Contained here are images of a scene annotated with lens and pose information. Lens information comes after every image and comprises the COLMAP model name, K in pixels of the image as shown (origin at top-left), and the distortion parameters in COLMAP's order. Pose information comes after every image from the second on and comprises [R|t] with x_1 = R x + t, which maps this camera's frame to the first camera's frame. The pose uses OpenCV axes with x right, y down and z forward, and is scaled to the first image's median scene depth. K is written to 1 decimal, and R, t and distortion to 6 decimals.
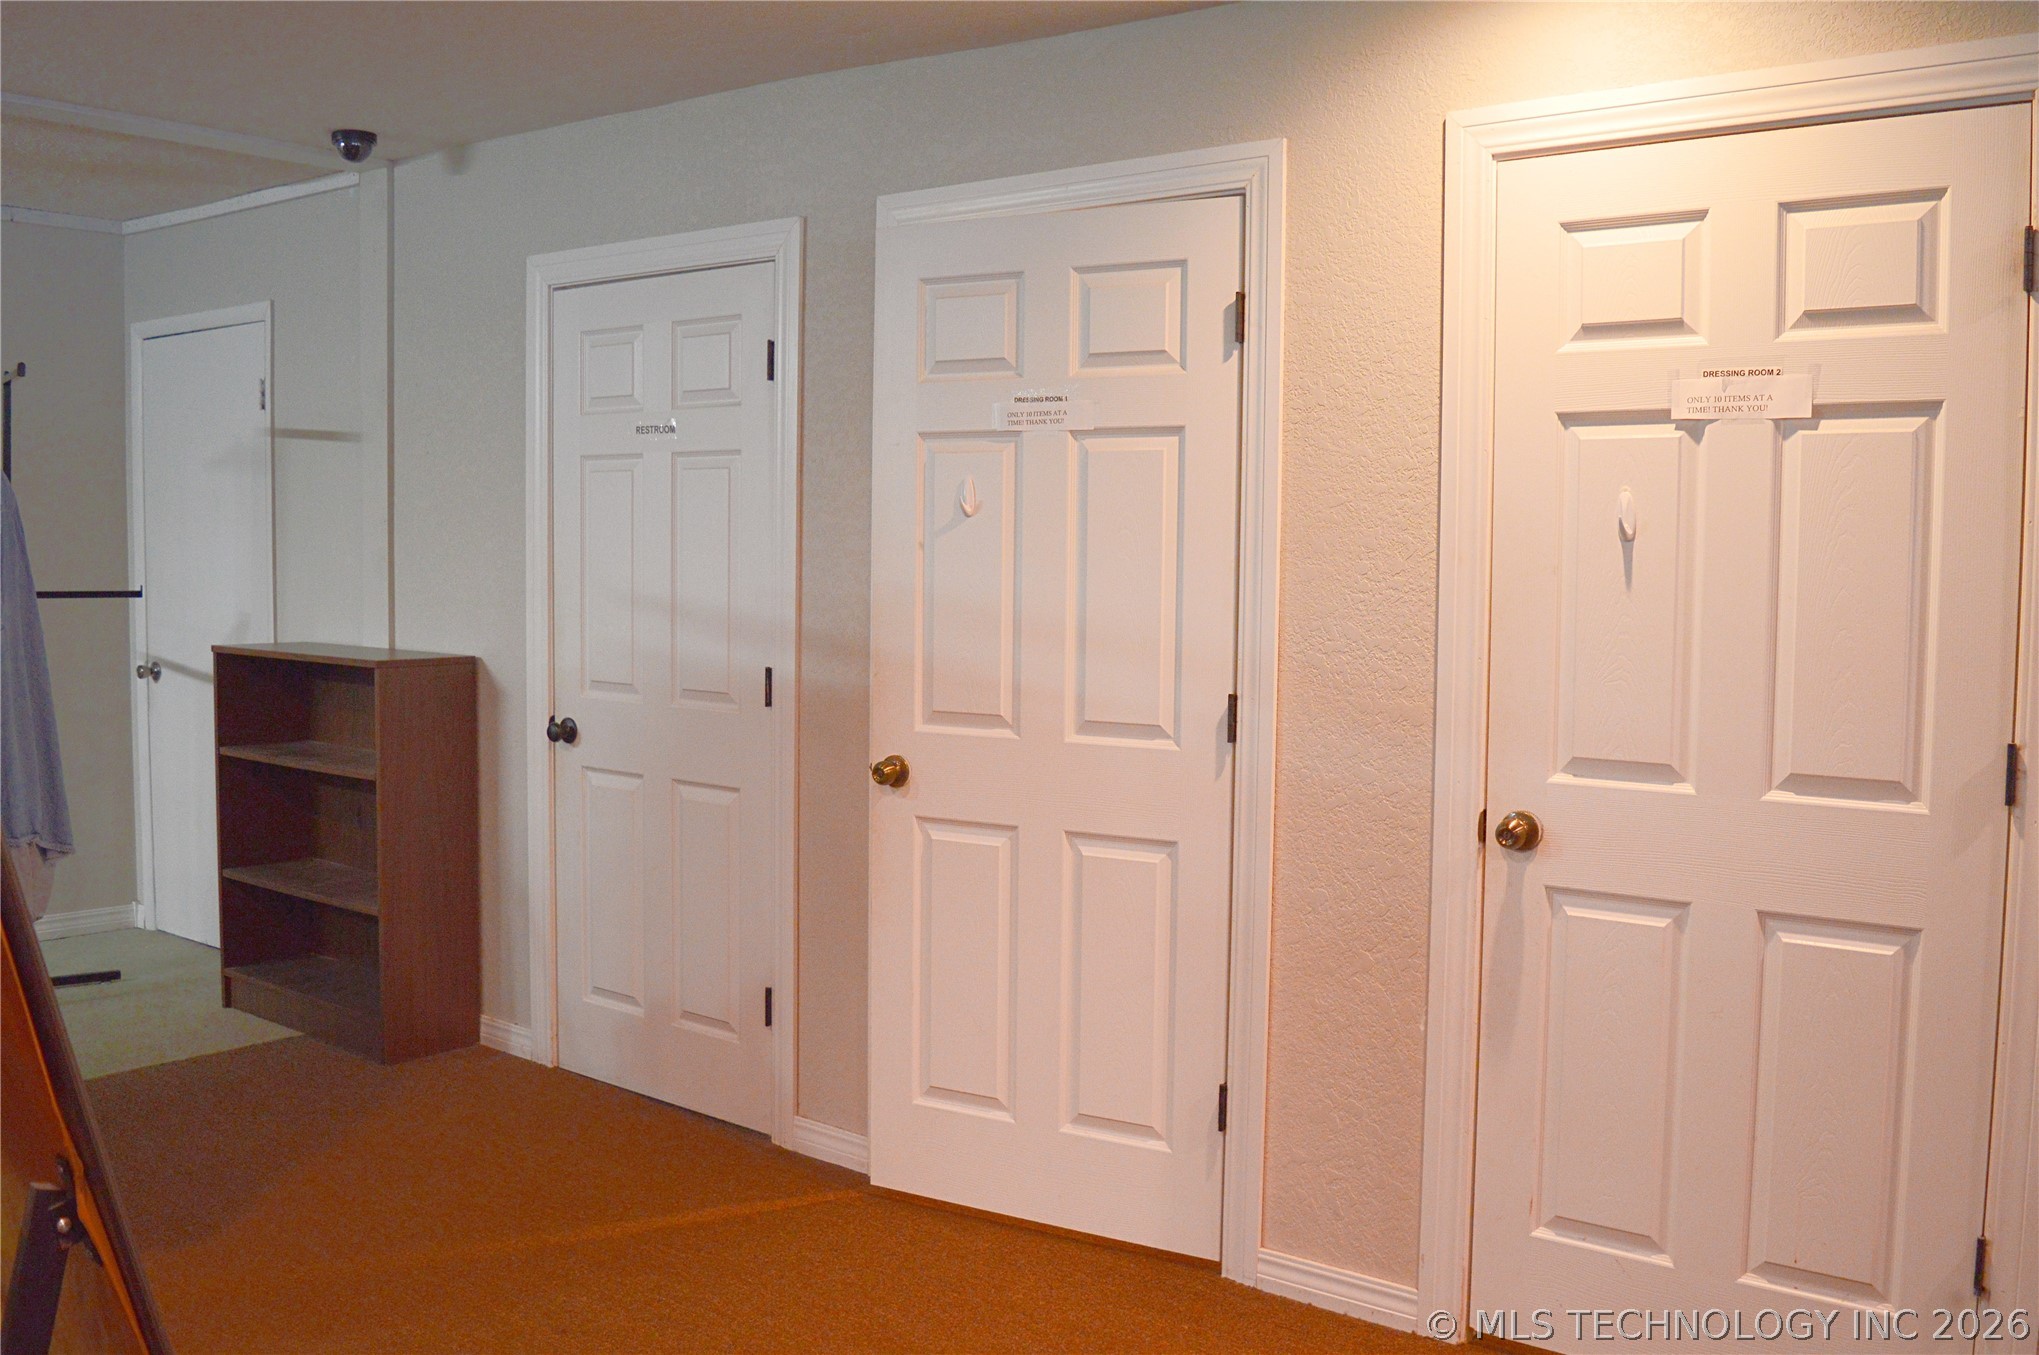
lens RADIAL K [[1604.2, 0, 1019.5], [0, 1604.2, 677.5], [0, 0, 1]] dist [-0.080187, 0.006285]
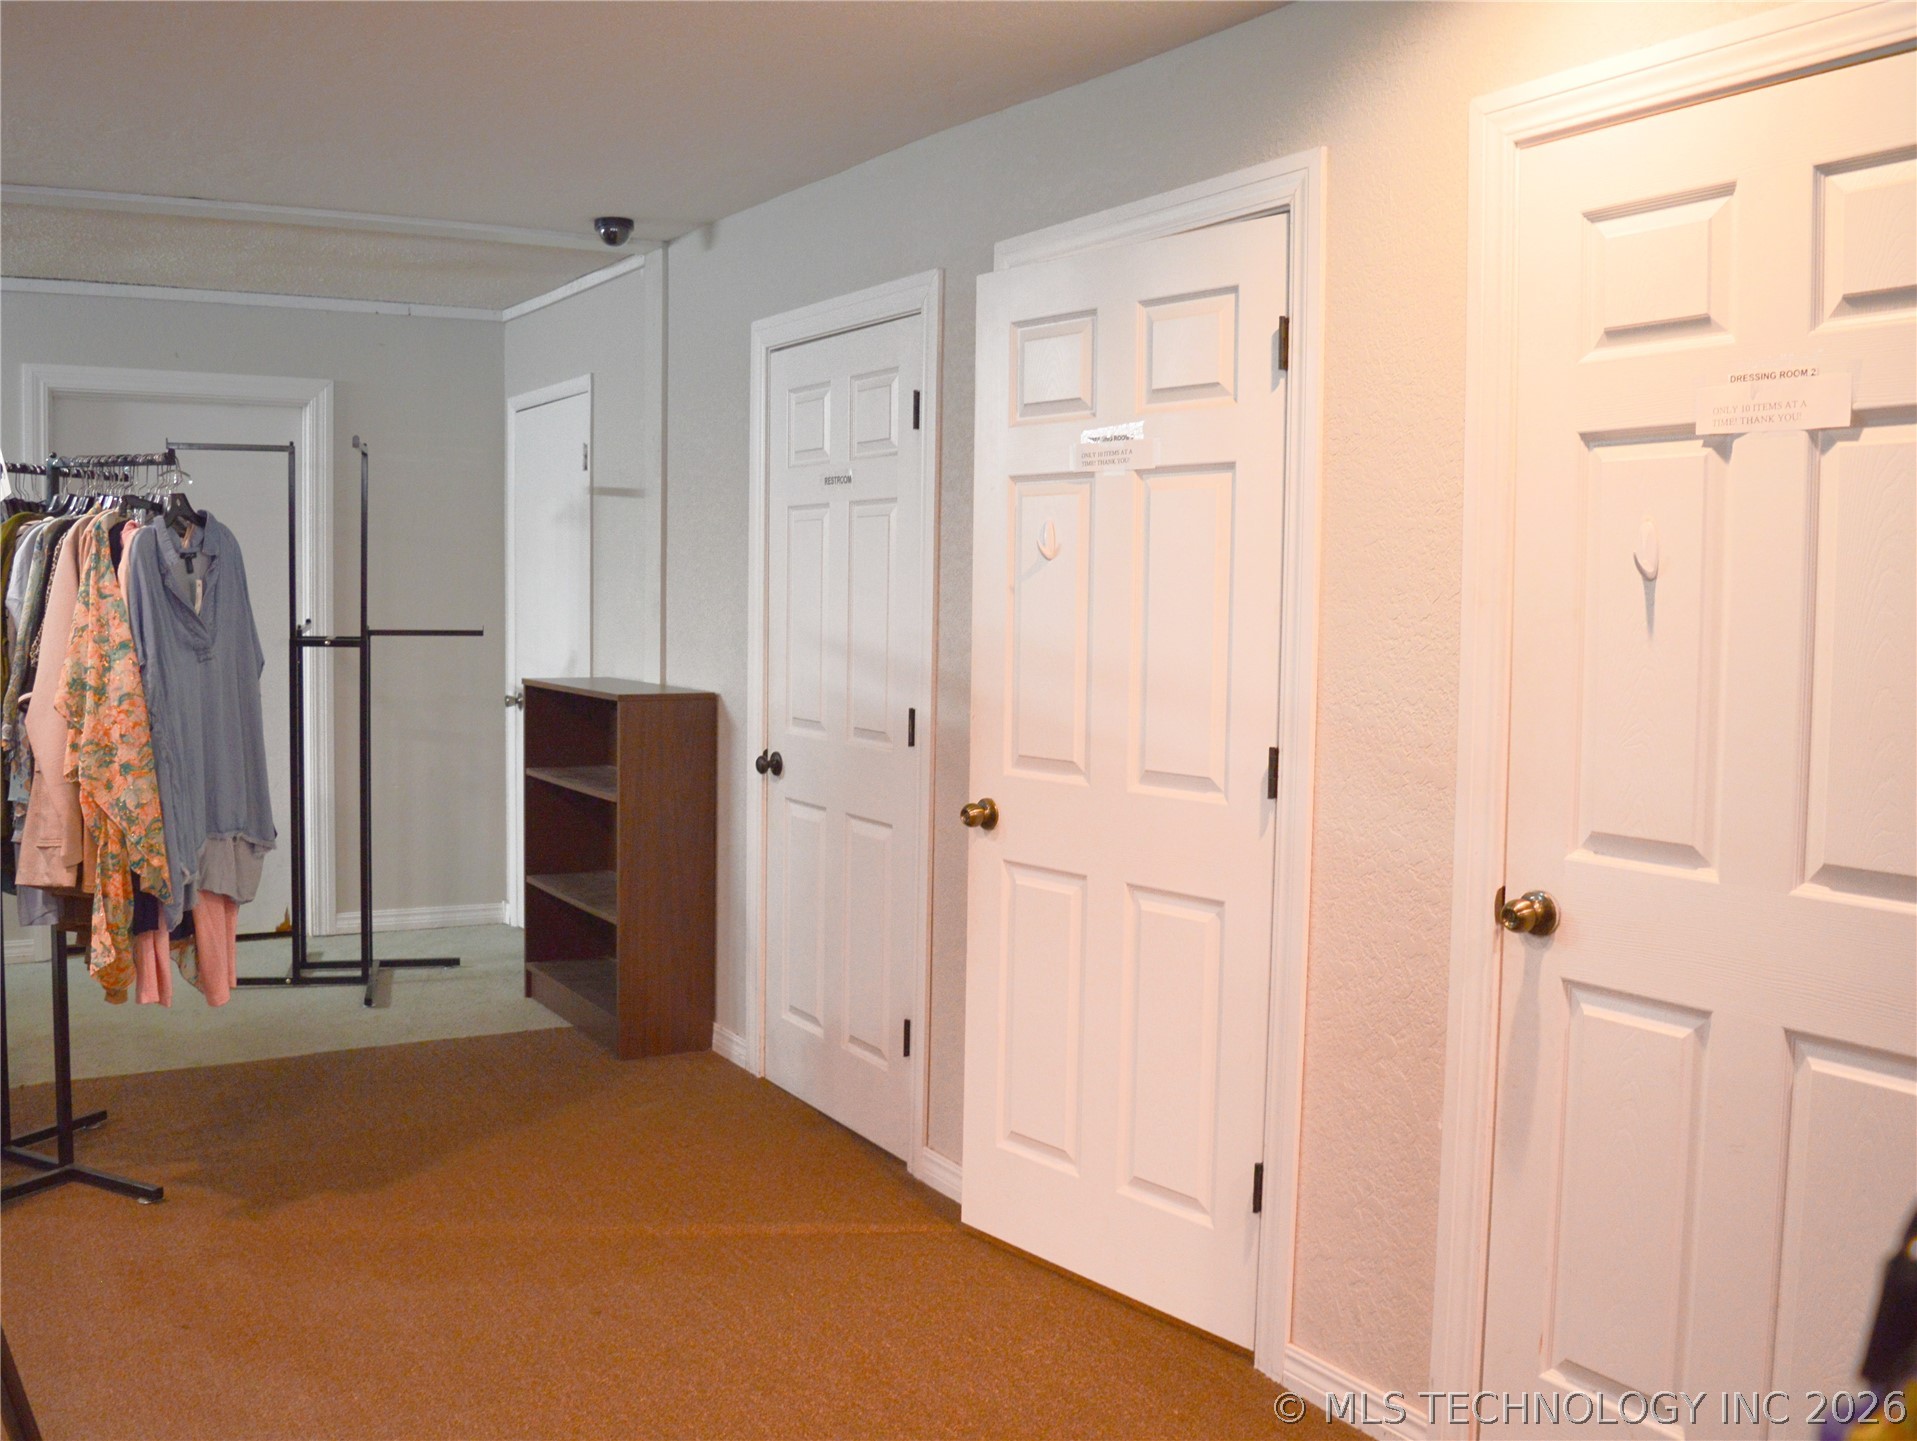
lens RADIAL K [[1587.0, 0, 958.5], [0, 1587.0, 720.5], [0, 0, 1]] dist [-0.084921, 0.013531]
pose [[0.931088, 0.026239, -0.363849, 0.277194], [-0.027014, 0.999631, 0.002960, -0.002691], [0.363792, 0.007073, 0.931453, 0.069907]]
